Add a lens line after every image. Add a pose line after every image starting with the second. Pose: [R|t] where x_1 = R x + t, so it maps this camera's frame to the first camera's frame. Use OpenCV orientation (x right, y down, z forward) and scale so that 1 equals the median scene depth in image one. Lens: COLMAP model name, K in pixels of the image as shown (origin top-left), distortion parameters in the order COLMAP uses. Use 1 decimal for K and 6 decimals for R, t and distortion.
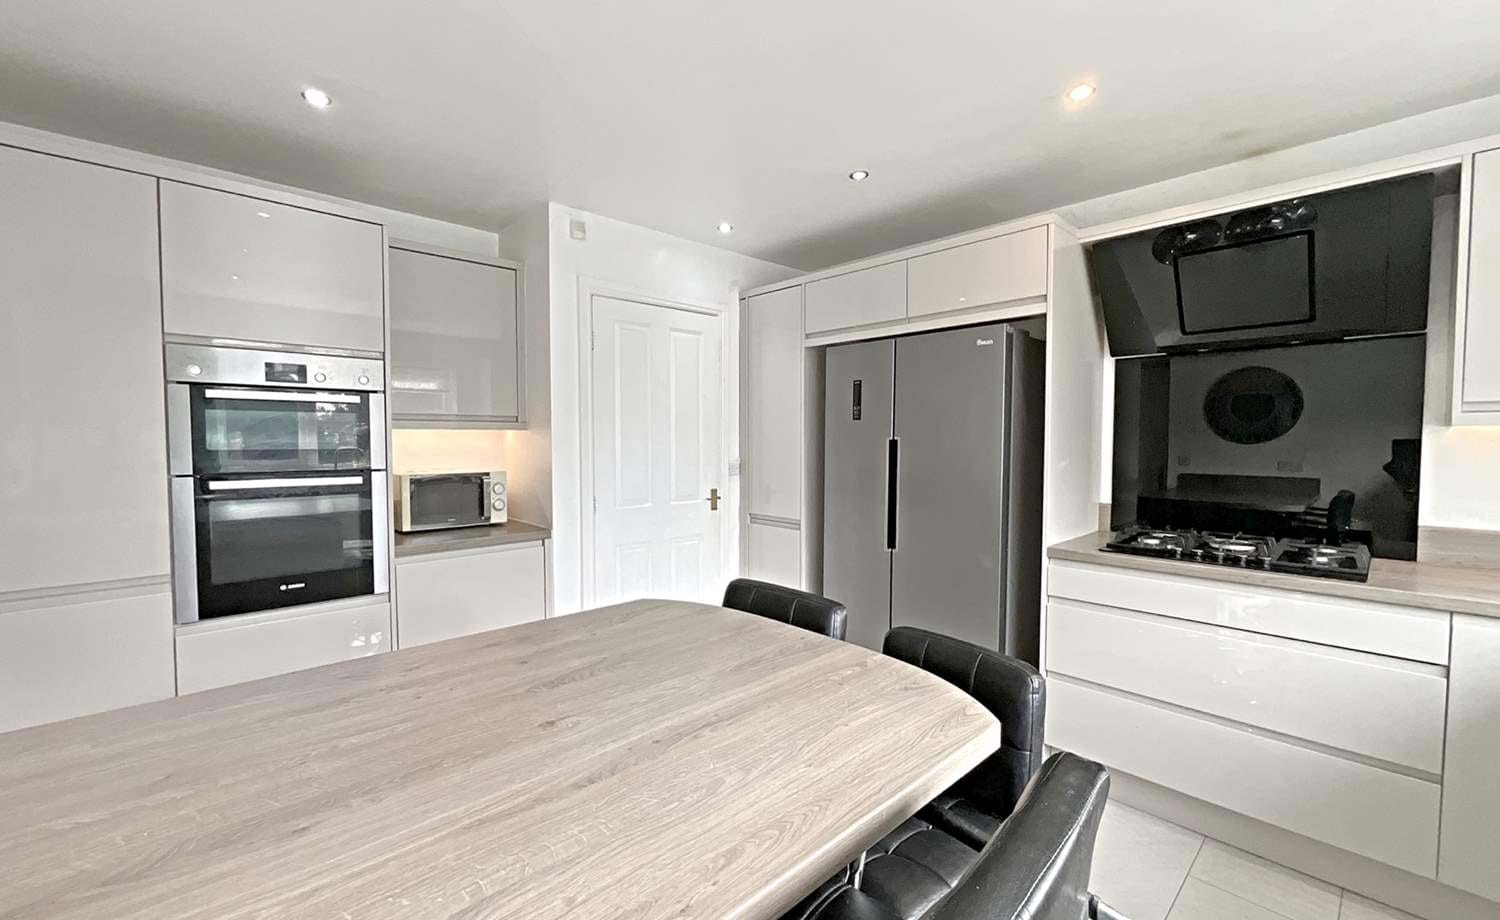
lens RADIAL K [[604.6, 0, 750.0], [0, 604.6, 460.0], [0, 0, 1]] dist [-0.000920, -0.000253]
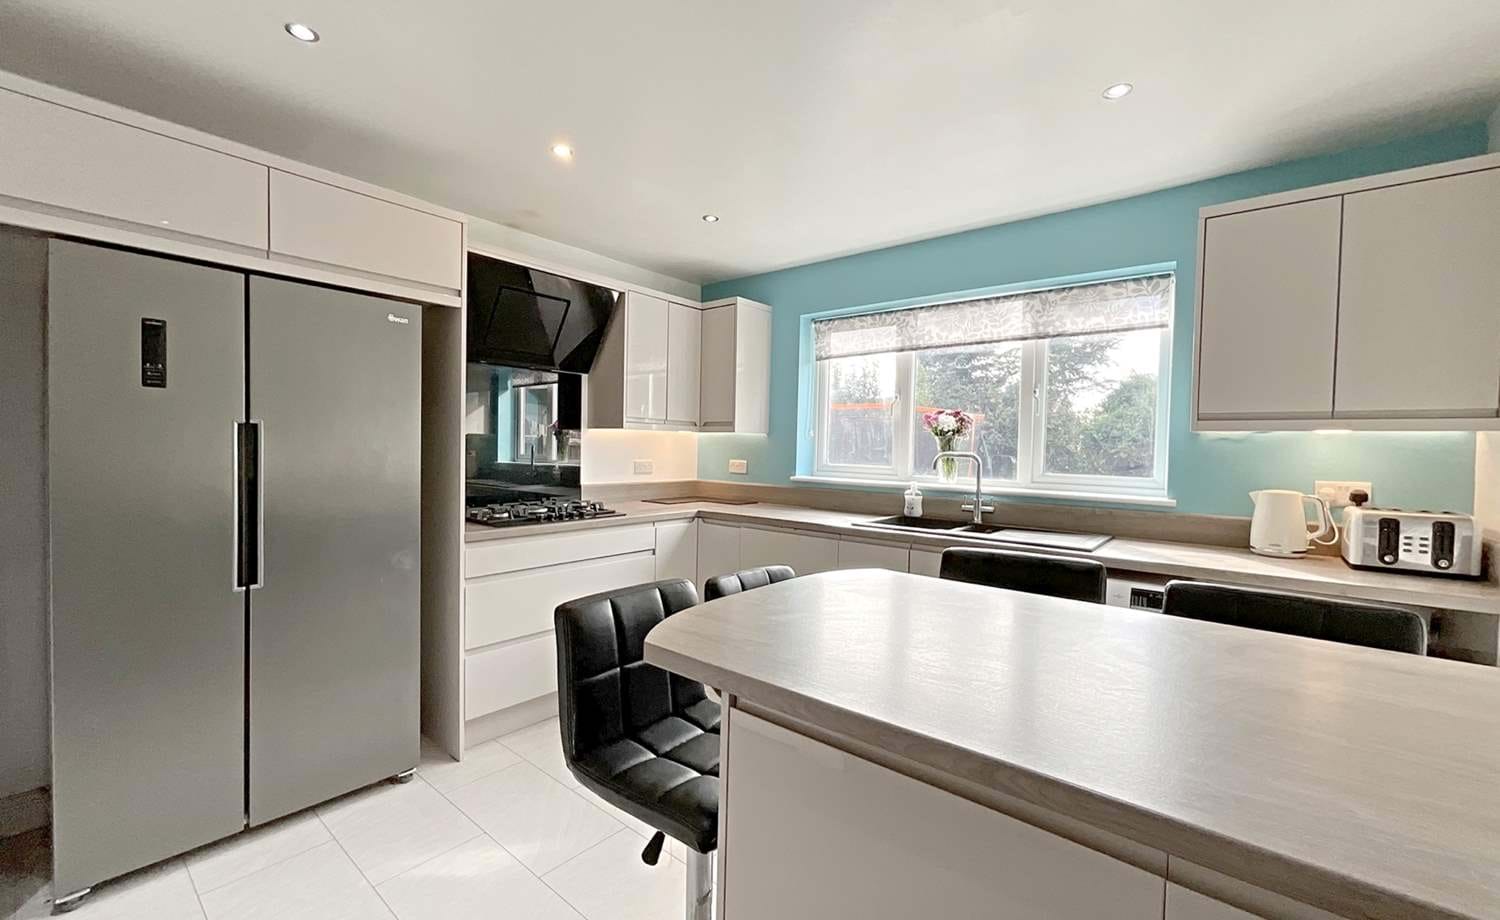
lens RADIAL K [[604.6, 0, 750.0], [0, 604.6, 460.0], [0, 0, 1]] dist [-0.000920, -0.000253]
pose [[-0.126652, -0.027911, 0.991554, -0.573707], [0.010597, 0.999509, 0.029489, -0.007868], [-0.991891, 0.014242, -0.126294, 0.604633]]
